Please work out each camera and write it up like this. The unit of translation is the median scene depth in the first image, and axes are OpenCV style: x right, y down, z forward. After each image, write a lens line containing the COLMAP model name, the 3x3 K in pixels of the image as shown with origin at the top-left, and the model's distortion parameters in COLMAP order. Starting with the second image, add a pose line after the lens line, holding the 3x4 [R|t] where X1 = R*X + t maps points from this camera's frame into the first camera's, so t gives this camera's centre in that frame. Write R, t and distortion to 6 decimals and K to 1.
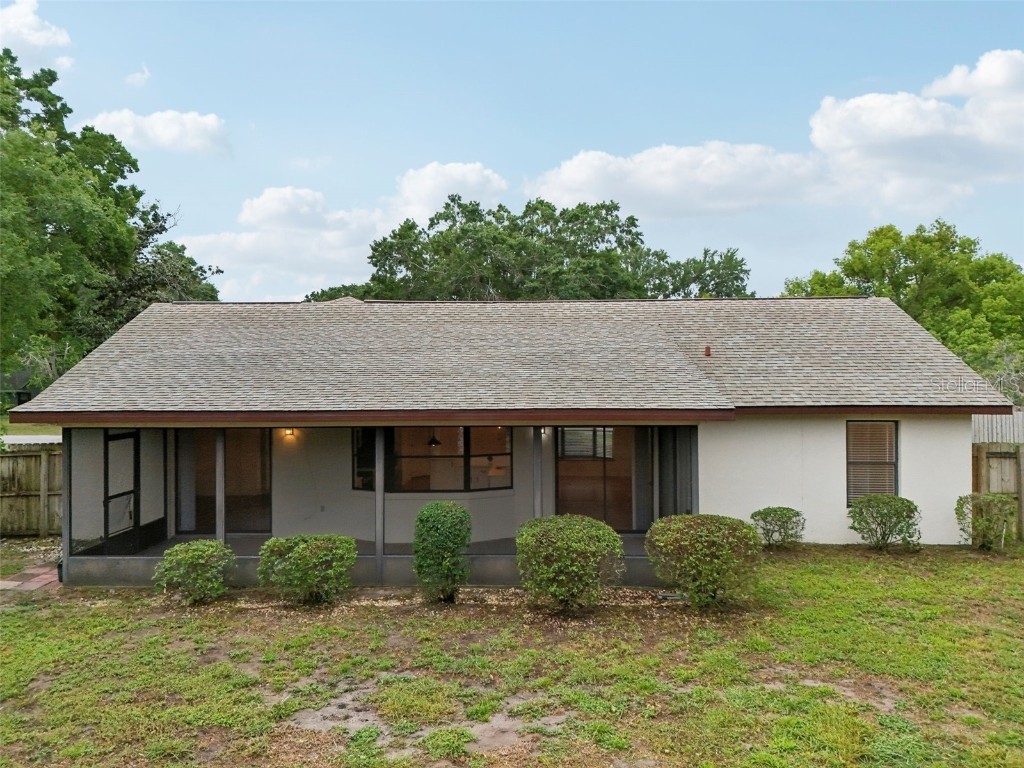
lens RADIAL K [[750.2, 0, 514.1], [0, 750.2, 382.8], [0, 0, 1]] dist [0.063511, -0.052545]
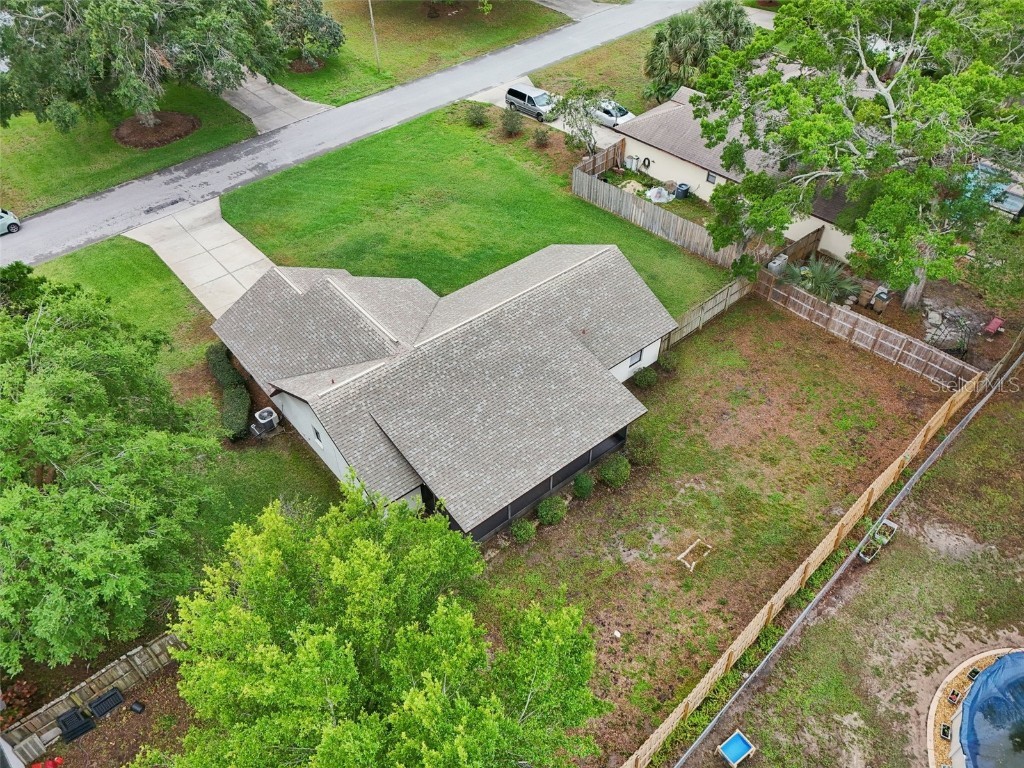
lens RADIAL K [[750.2, 0, 514.1], [0, 750.2, 382.8], [0, 0, 1]] dist [0.063511, -0.052545]
pose [[0.748593, -0.457888, 0.479528, -1.183032], [0.001166, 0.724145, 0.689646, -1.652728], [-0.663029, -0.515705, 0.542624, -0.216183]]
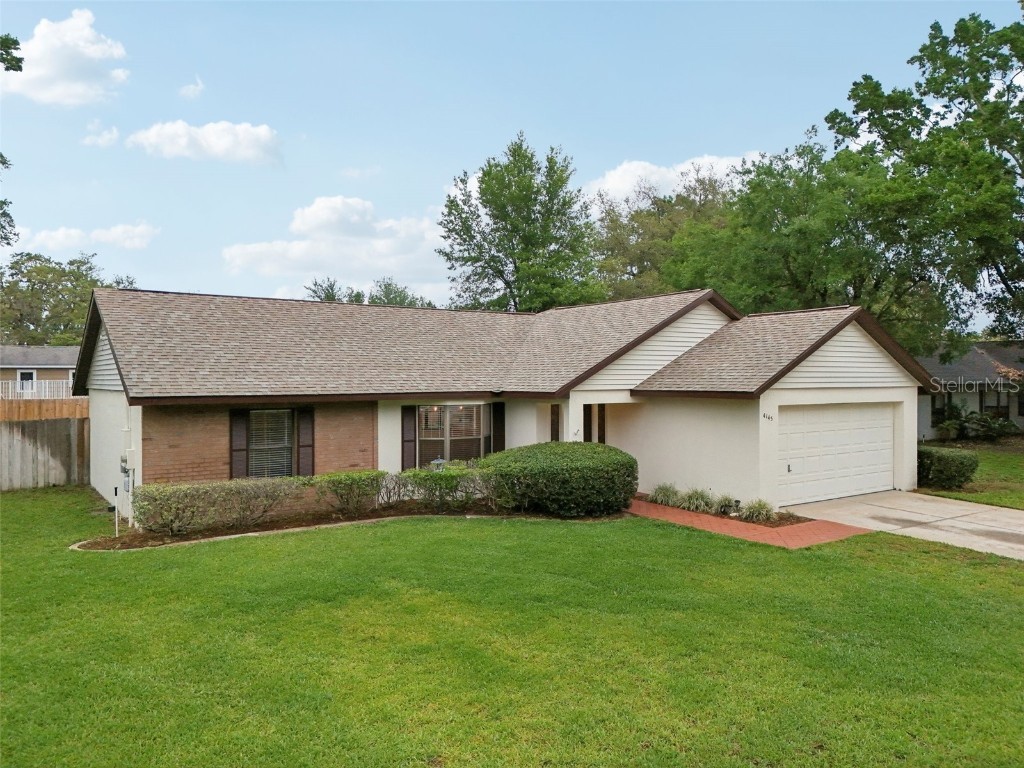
lens RADIAL K [[750.2, 0, 514.1], [0, 750.2, 382.8], [0, 0, 1]] dist [0.063511, -0.052545]
pose [[-0.797324, 0.011559, -0.603440, 0.822876], [0.001830, 0.999858, 0.016734, -0.005685], [0.603548, 0.012238, -0.797233, 2.652833]]
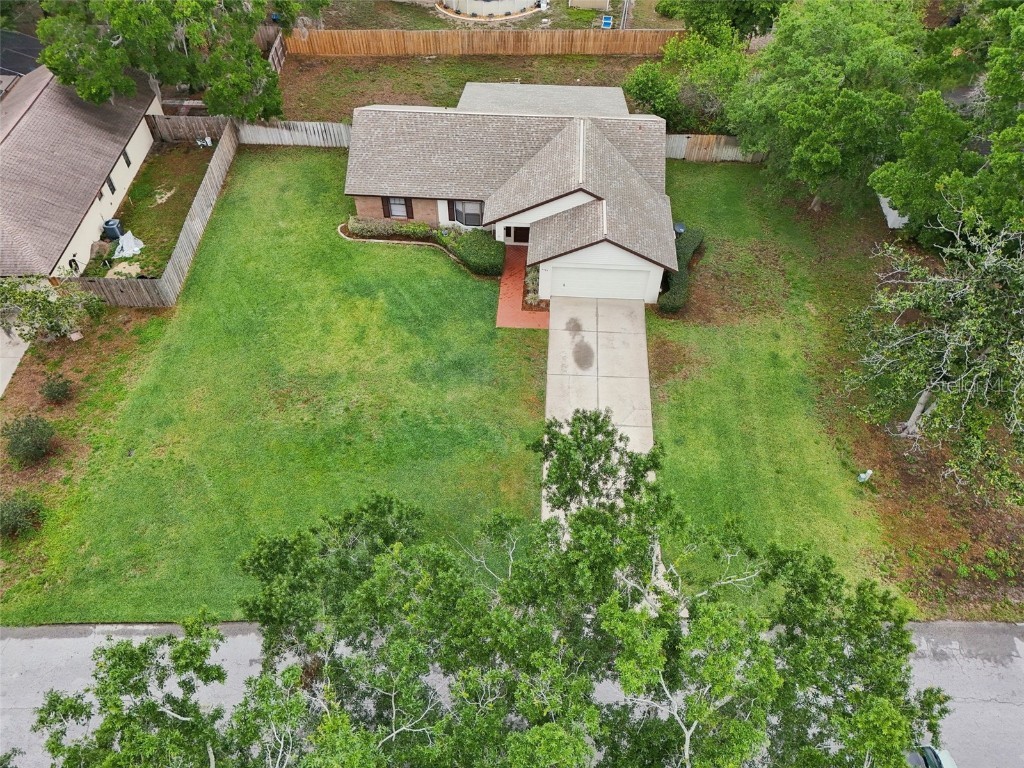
lens RADIAL K [[750.2, 0, 514.1], [0, 750.2, 382.8], [0, 0, 1]] dist [0.063511, -0.052545]
pose [[-0.999614, -0.022862, 0.015774, -0.092007], [-0.002867, 0.649797, 0.760103, -1.737360], [-0.027627, 0.759764, -0.649611, 4.066341]]
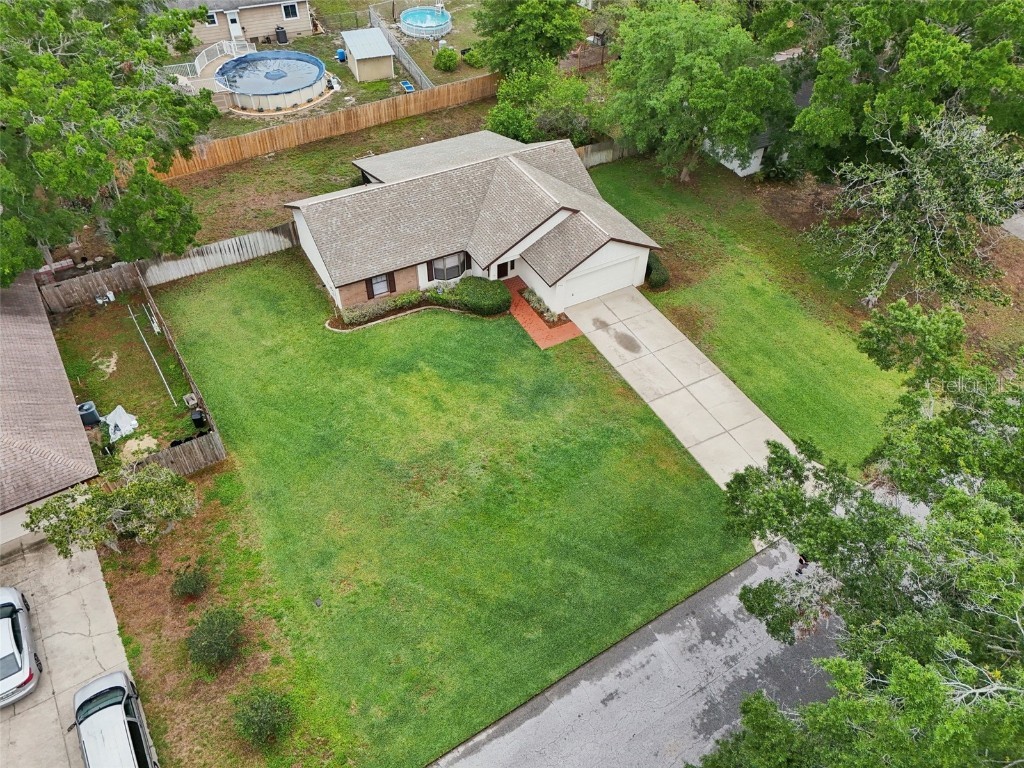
lens RADIAL K [[750.2, 0, 514.1], [0, 750.2, 382.8], [0, 0, 1]] dist [0.063511, -0.052545]
pose [[-0.860860, 0.349131, -0.370173, 1.239846], [-0.011274, 0.714216, 0.699834, -1.734006], [0.508718, 0.606632, -0.610904, 3.935864]]
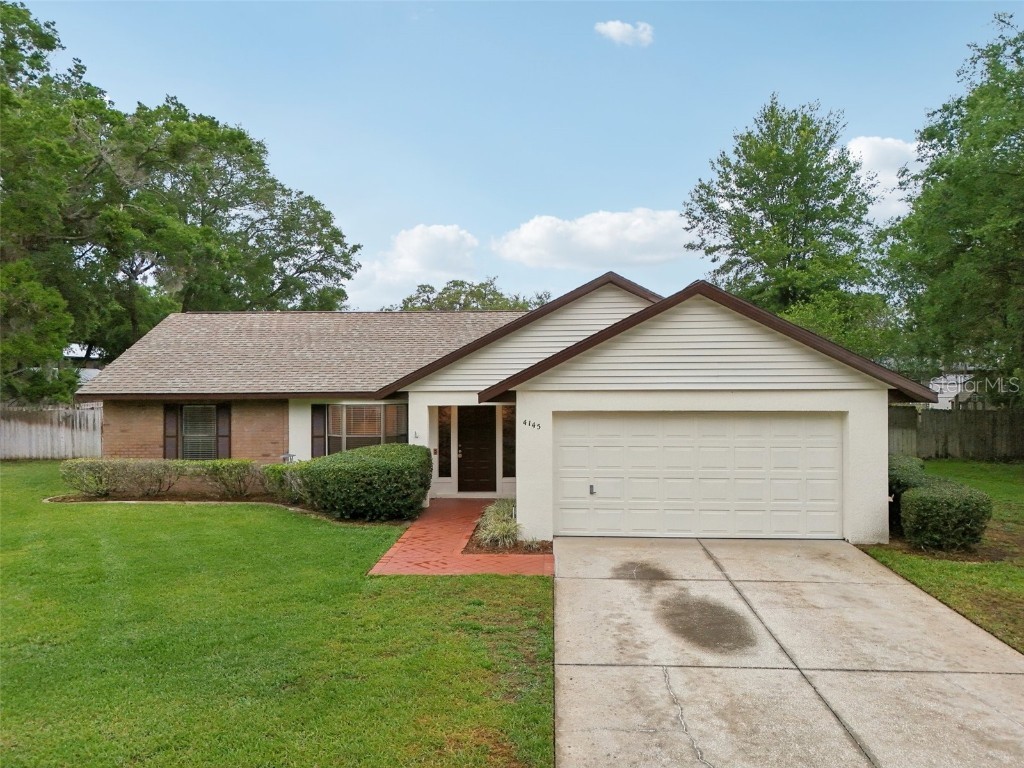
lens RADIAL K [[750.2, 0, 514.1], [0, 750.2, 382.8], [0, 0, 1]] dist [0.063511, -0.052545]
pose [[-0.999828, 0.010403, 0.015378, -0.143760], [0.010549, 0.999900, 0.009416, 0.004625], [-0.015278, 0.009577, -0.999837, 2.906767]]
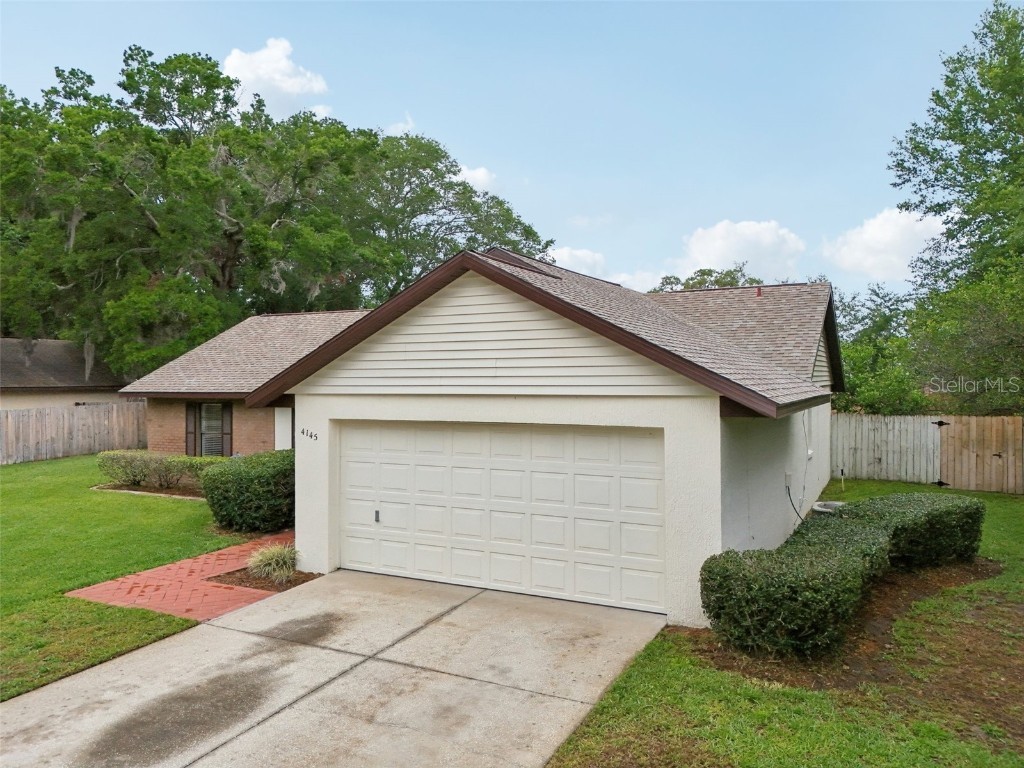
lens RADIAL K [[750.2, 0, 514.1], [0, 750.2, 382.8], [0, 0, 1]] dist [0.063511, -0.052545]
pose [[-0.903079, 0.009407, 0.429372, -0.681972], [0.014877, 0.999845, 0.009386, 0.007286], [-0.429217, 0.014864, -0.903079, 2.600274]]
